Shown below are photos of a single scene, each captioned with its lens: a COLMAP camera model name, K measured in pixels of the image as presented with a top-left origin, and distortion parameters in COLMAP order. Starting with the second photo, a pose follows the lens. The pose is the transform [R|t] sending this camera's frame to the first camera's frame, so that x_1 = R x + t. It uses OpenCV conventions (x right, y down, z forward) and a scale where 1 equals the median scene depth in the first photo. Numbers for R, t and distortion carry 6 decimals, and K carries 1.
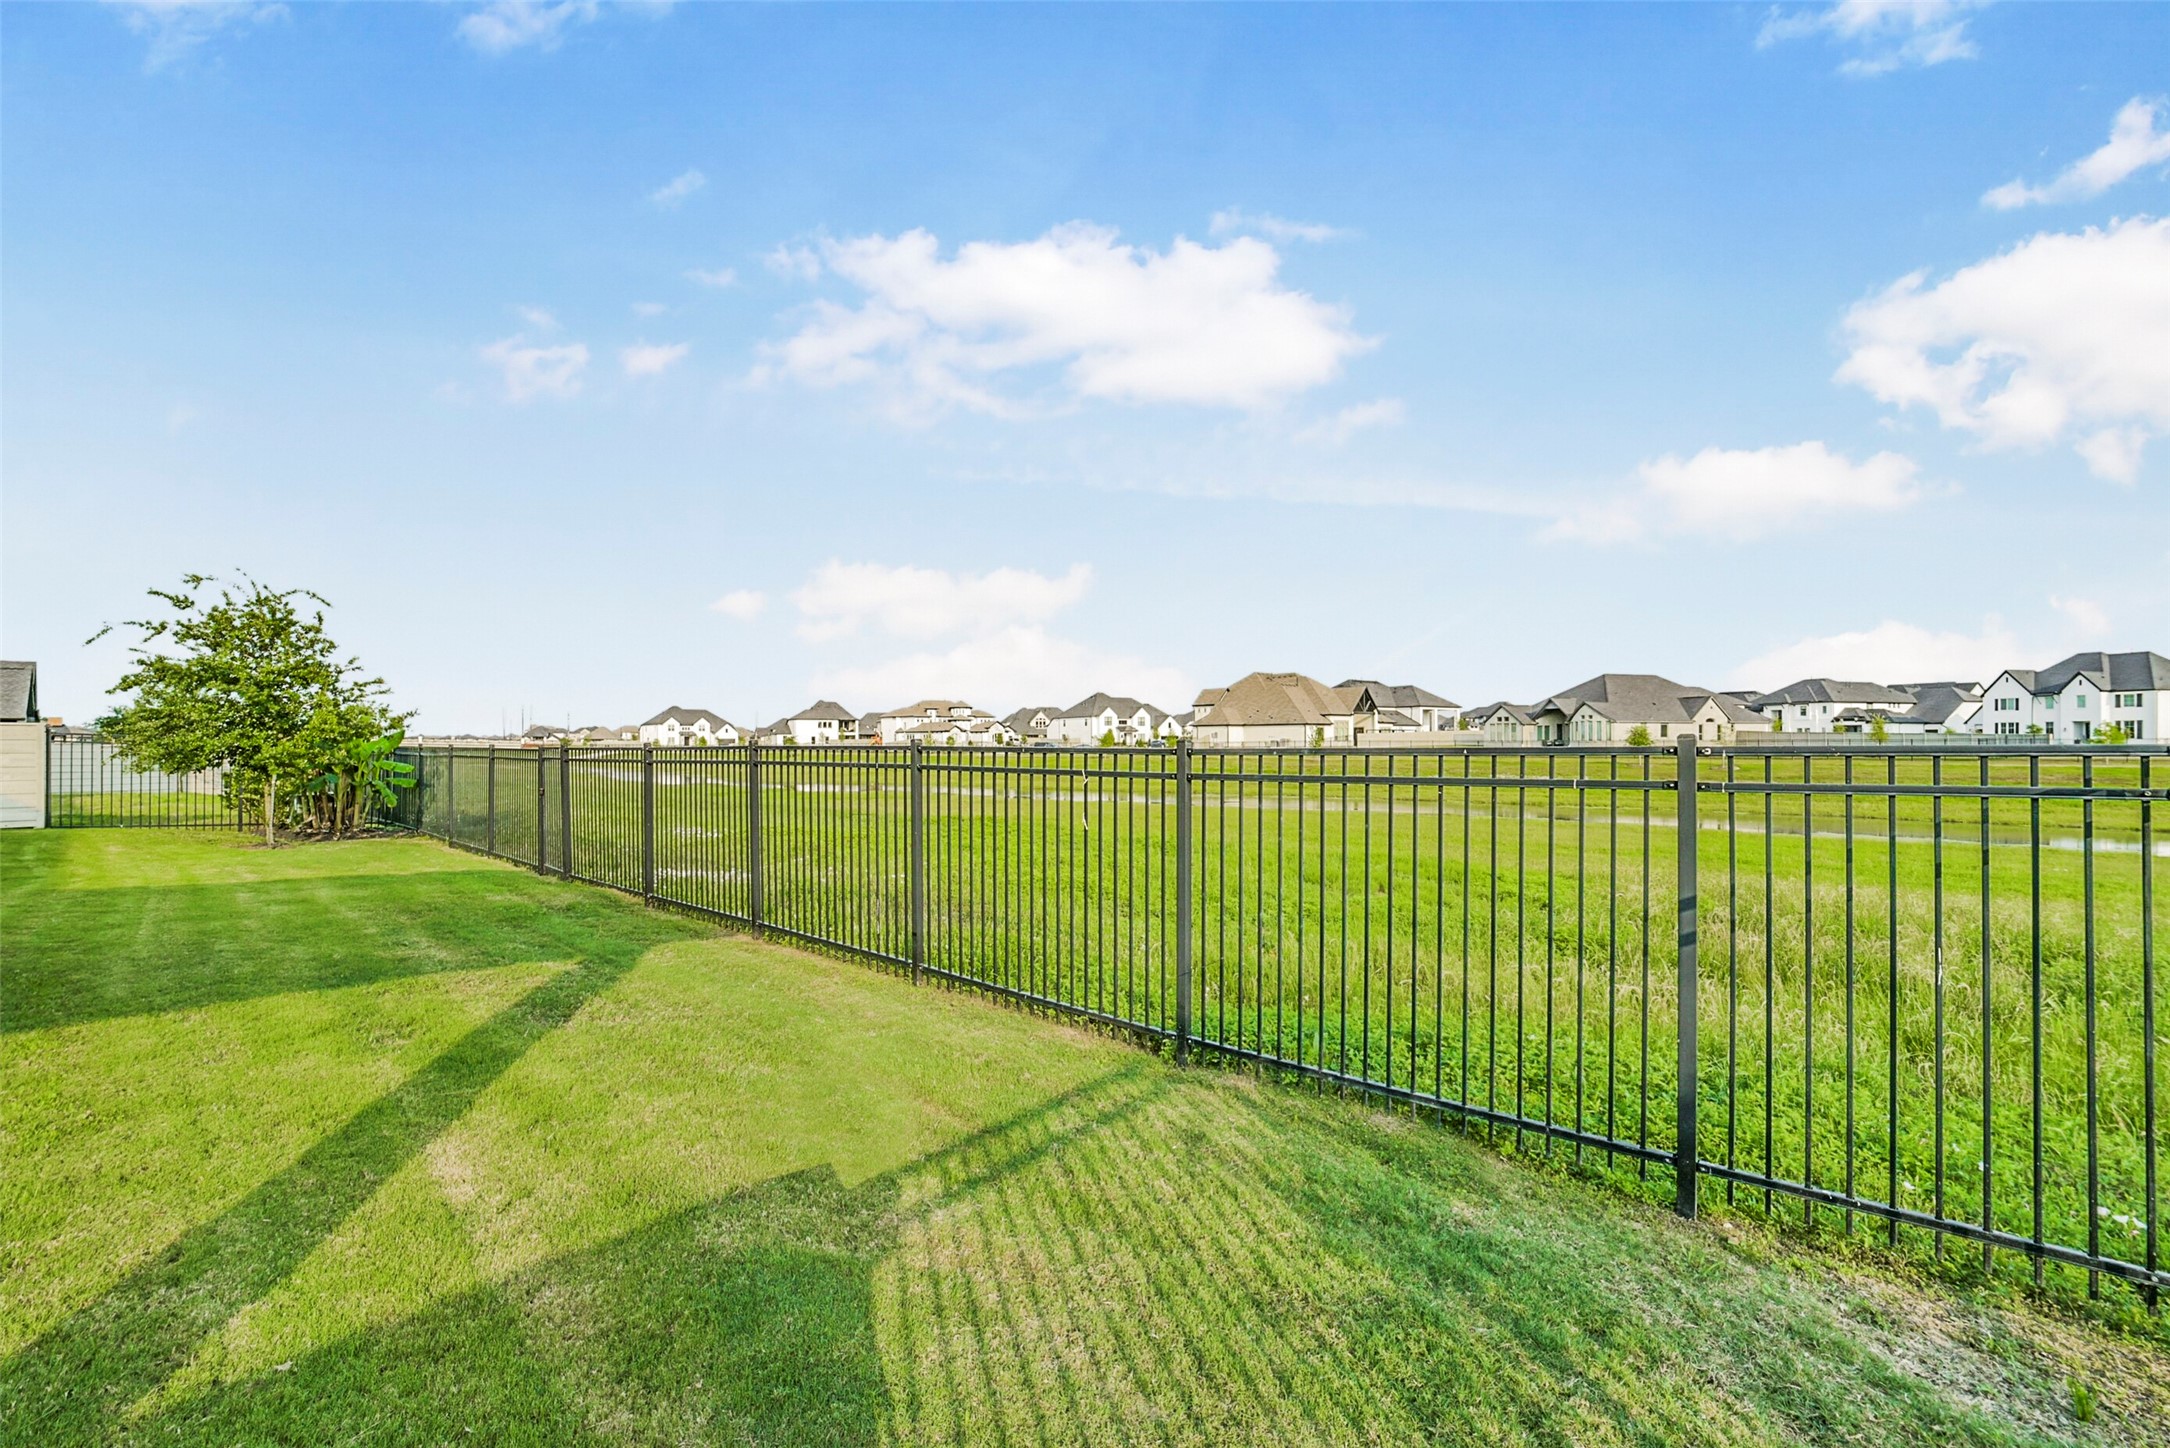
lens RADIAL K [[869.4, 0, 1093.0], [0, 869.4, 732.1], [0, 0, 1]] dist [-0.032153, 0.006070]
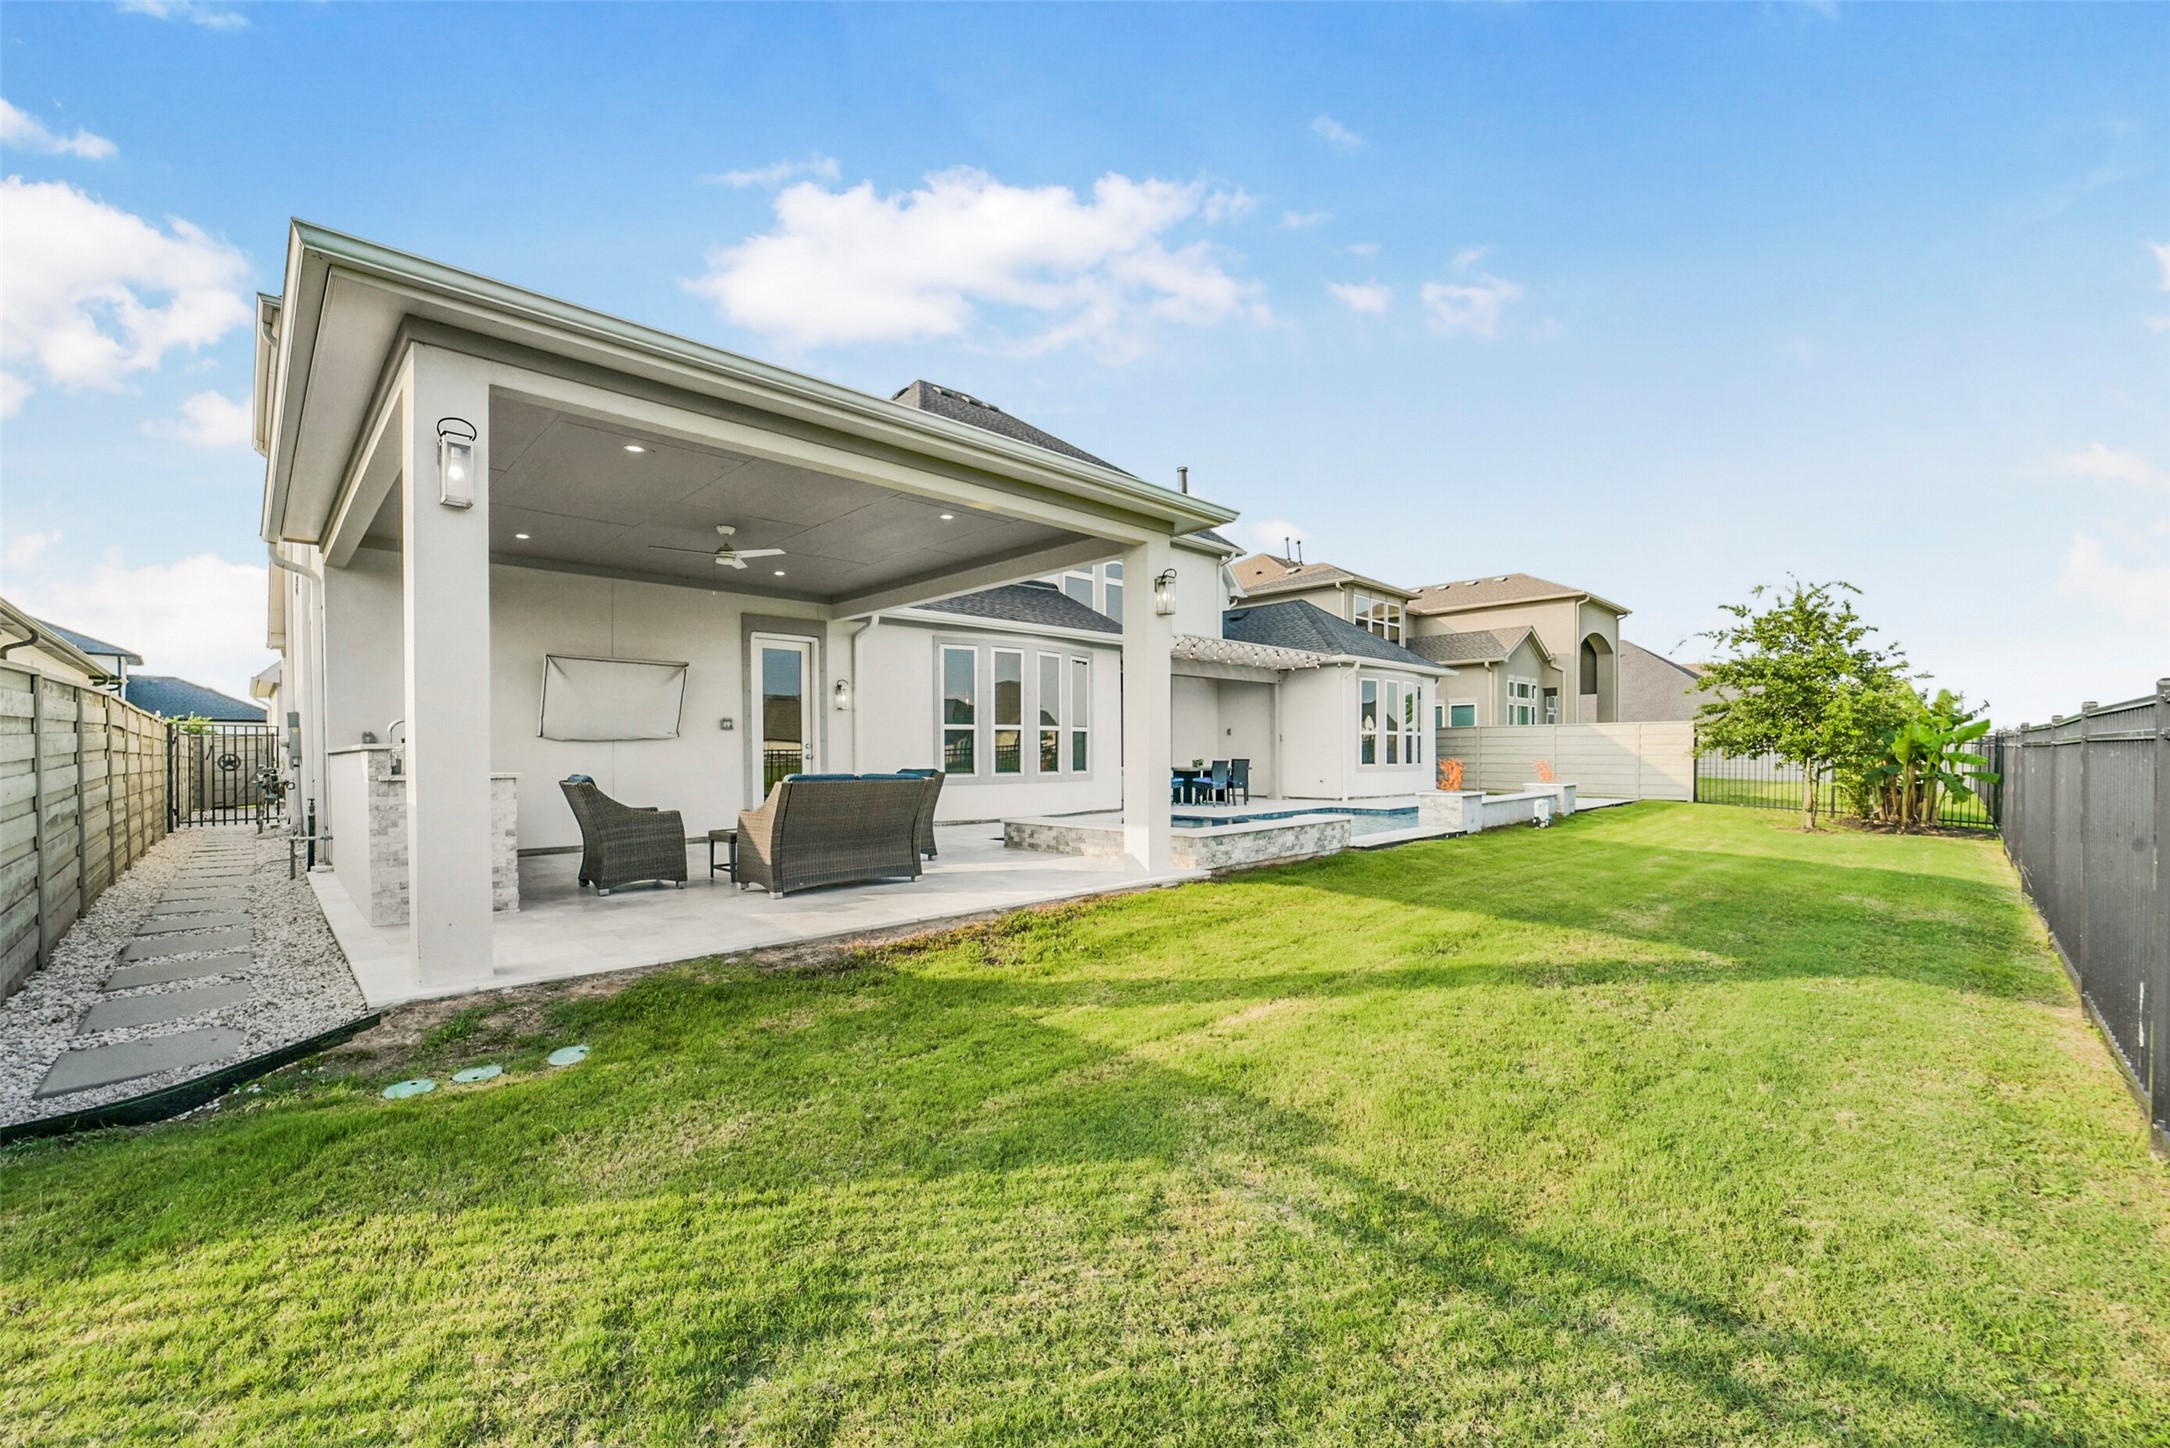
lens RADIAL K [[869.4, 0, 1083.1], [0, 869.4, 743.9], [0, 0, 1]] dist [-0.032153, 0.006070]
pose [[-0.073808, -0.001246, -0.997272, 0.228029], [0.015077, 0.999884, -0.002365, 0.024804], [0.997158, -0.015211, -0.073781, 0.275809]]
